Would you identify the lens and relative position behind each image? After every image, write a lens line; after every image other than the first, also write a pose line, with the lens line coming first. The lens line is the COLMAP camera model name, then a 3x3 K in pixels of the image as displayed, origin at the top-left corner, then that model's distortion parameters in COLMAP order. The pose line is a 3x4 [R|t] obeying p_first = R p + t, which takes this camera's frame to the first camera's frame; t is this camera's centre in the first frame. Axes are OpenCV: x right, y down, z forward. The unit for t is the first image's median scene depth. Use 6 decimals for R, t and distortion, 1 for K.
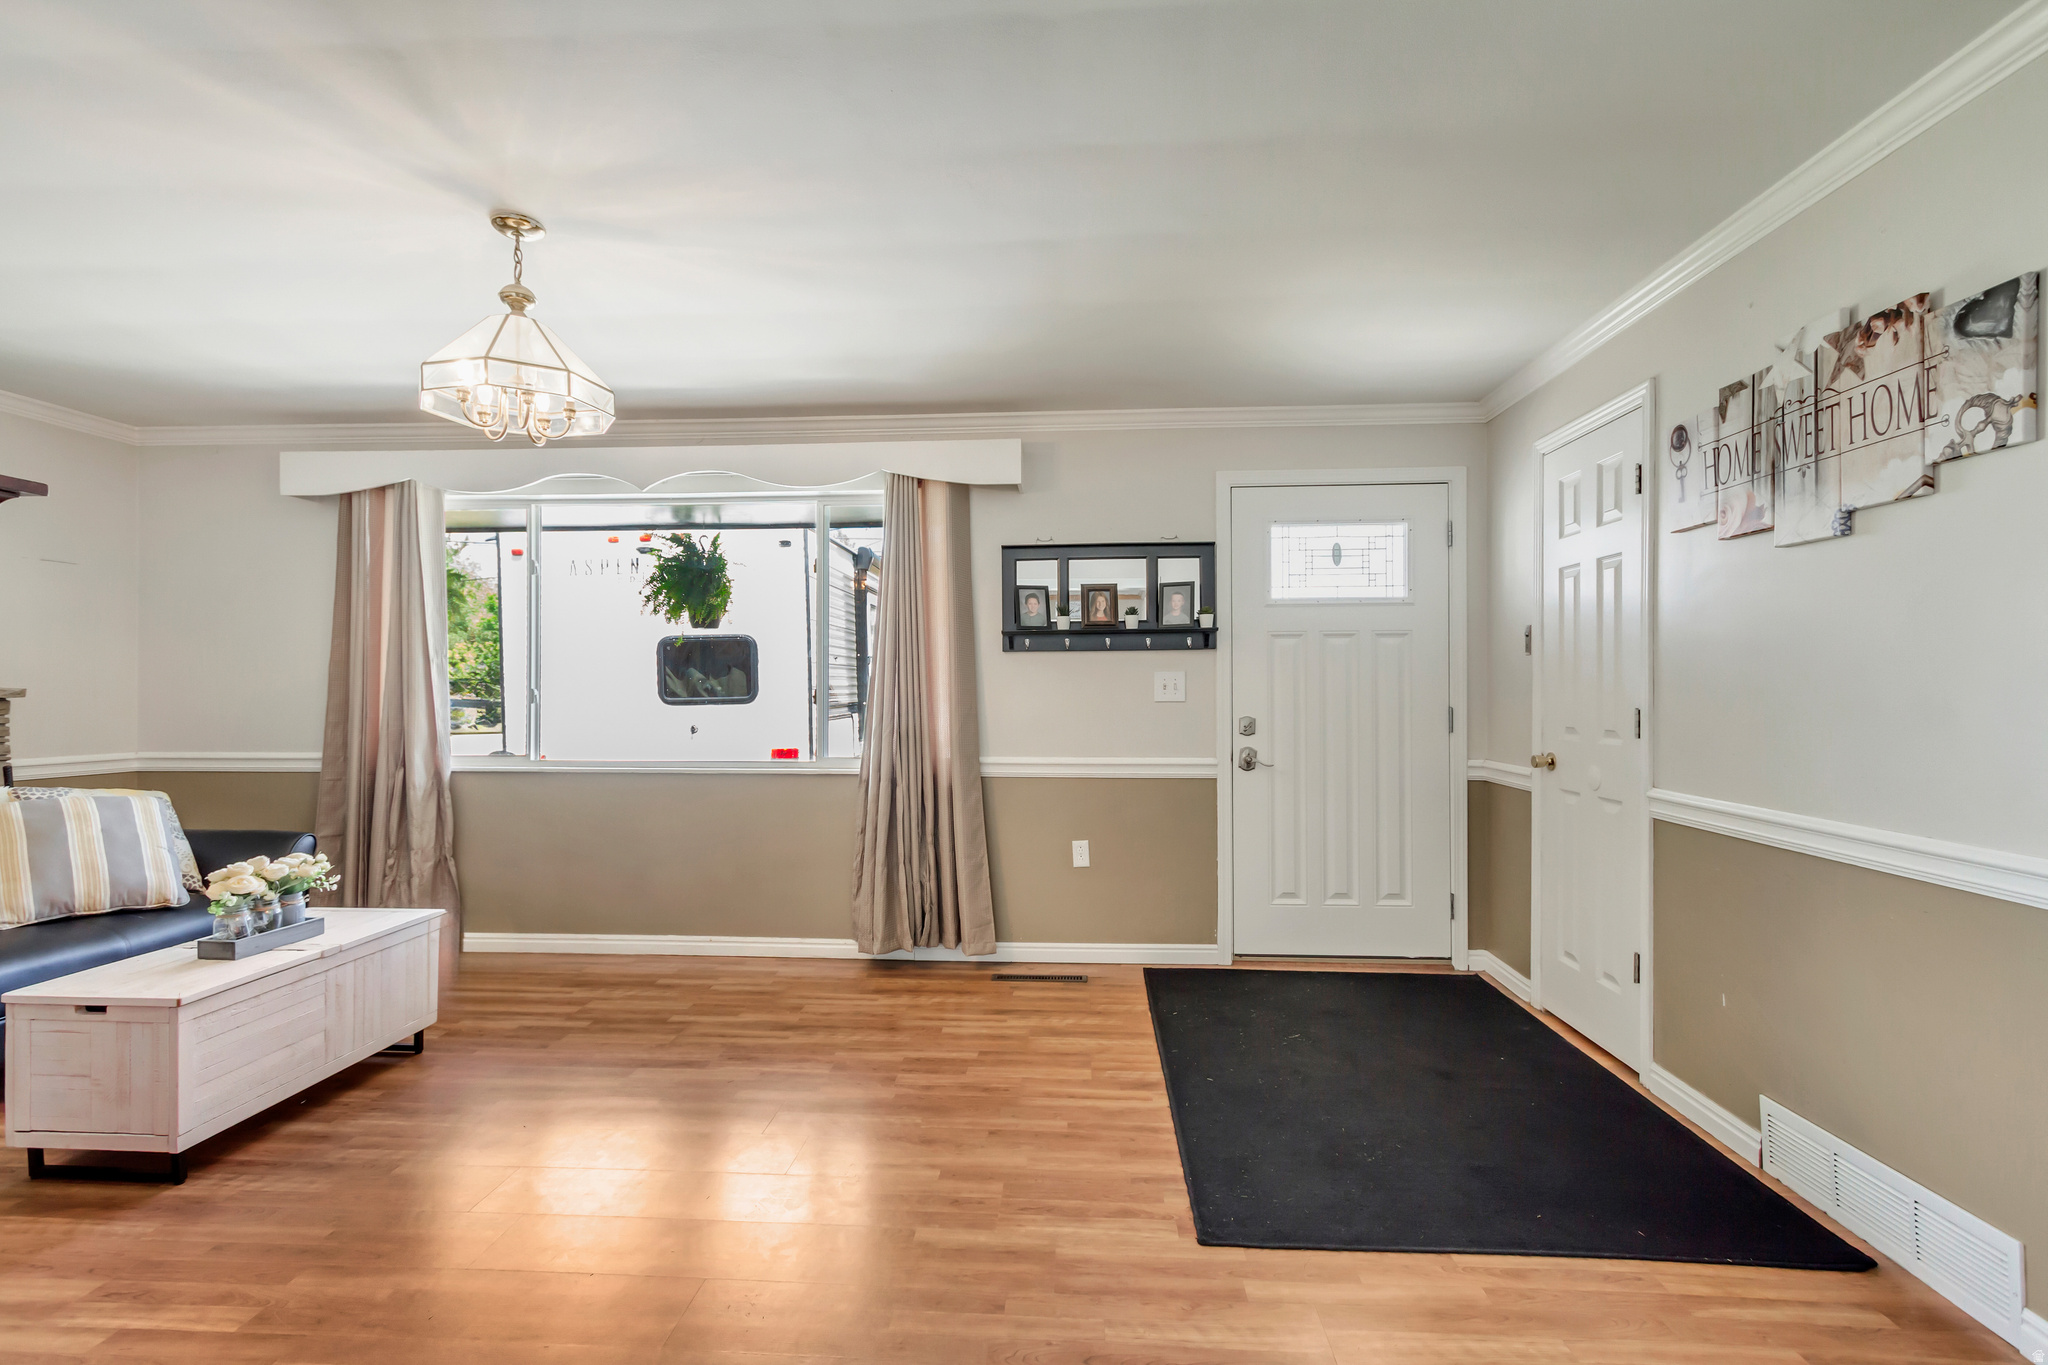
lens RADIAL K [[937.2, 0, 1022.2], [0, 937.2, 692.5], [0, 0, 1]] dist [0.002094, -0.000450]
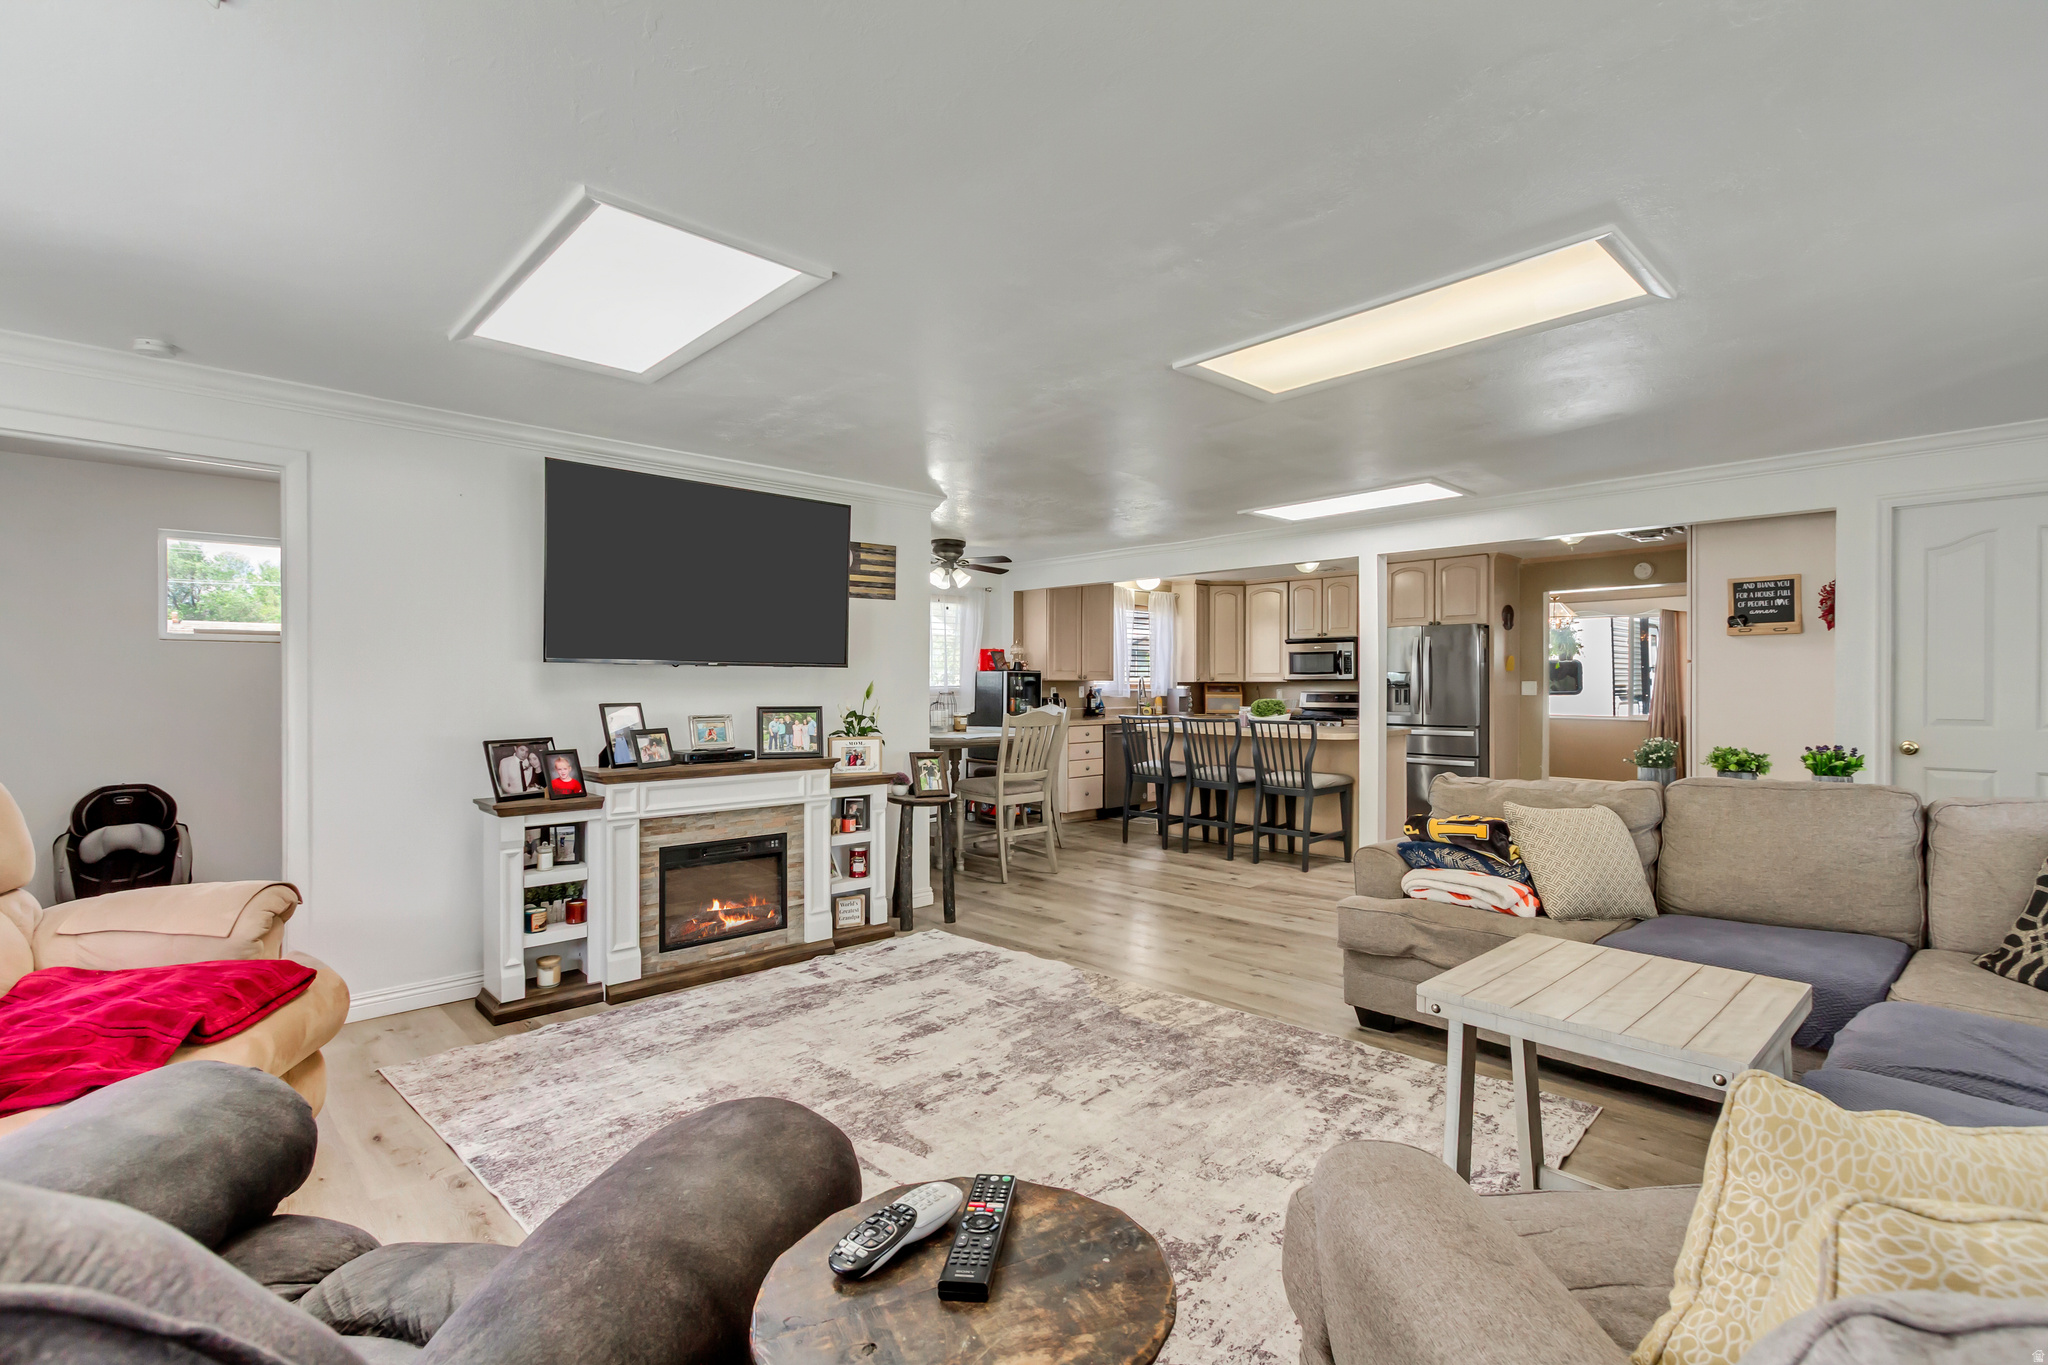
lens RADIAL K [[939.8, 0, 1020.4], [0, 939.8, 686.7], [0, 0, 1]] dist [0.005312, 0.000184]
pose [[0.729625, -0.000317, -0.683847, 0.389354], [0.000360, 1.000000, -0.000080, -0.011328], [0.683847, -0.000188, 0.729625, -2.330507]]
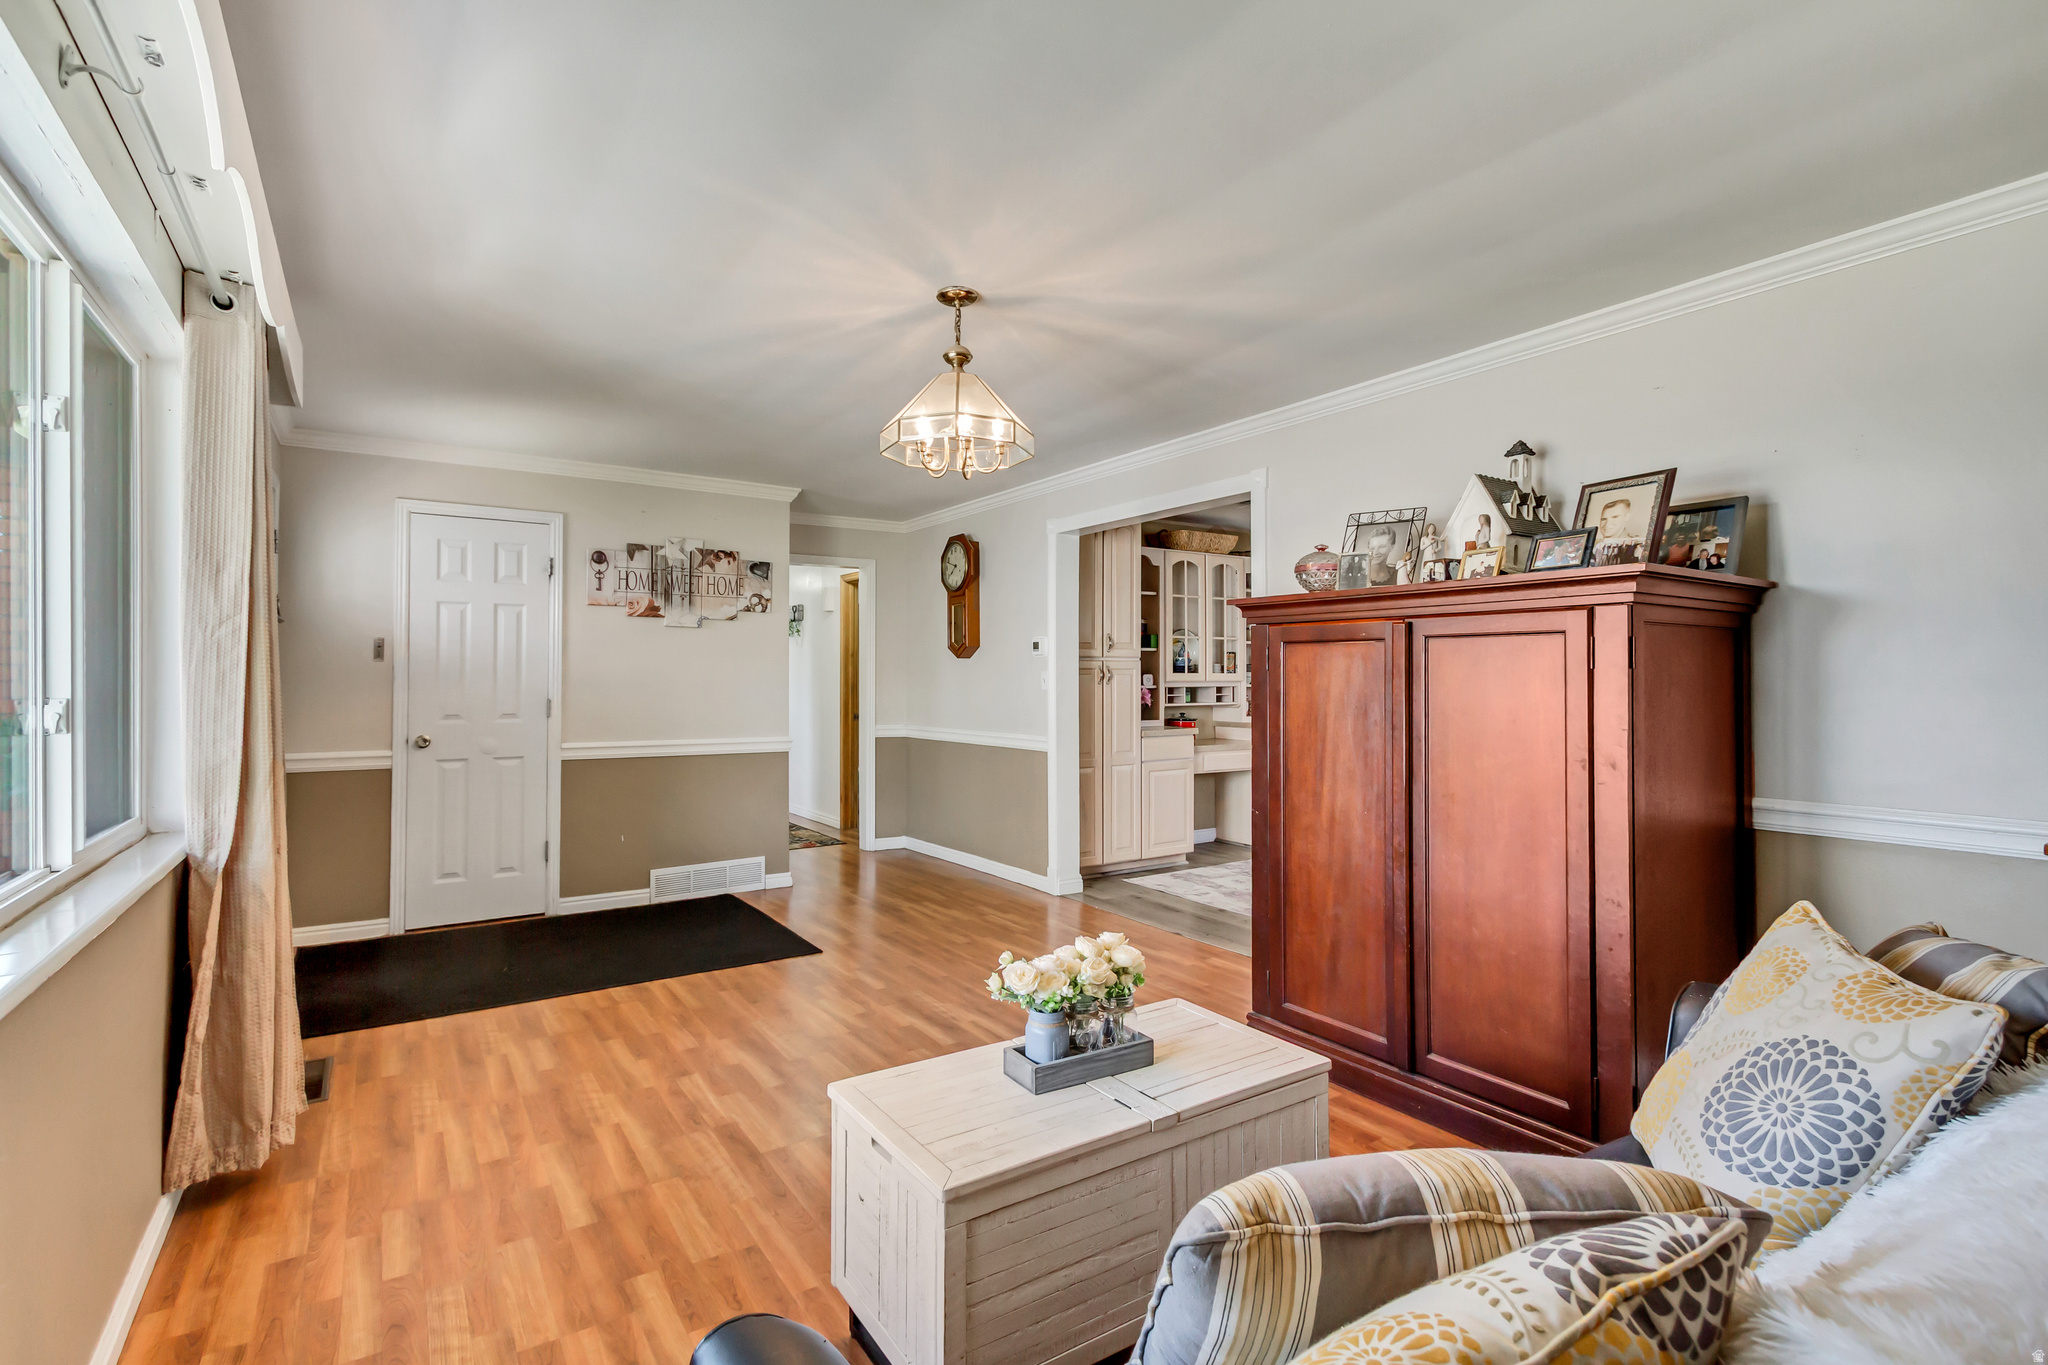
lens RADIAL K [[952.7, 0, 1031.9], [0, 952.7, 665.9], [0, 0, 1]] dist [0.007684, 0.000093]
pose [[-0.617908, 0.012007, 0.786159, -0.931679], [0.002063, 0.999905, -0.013650, -0.013350], [-0.786248, -0.006813, -0.617874, 1.016291]]
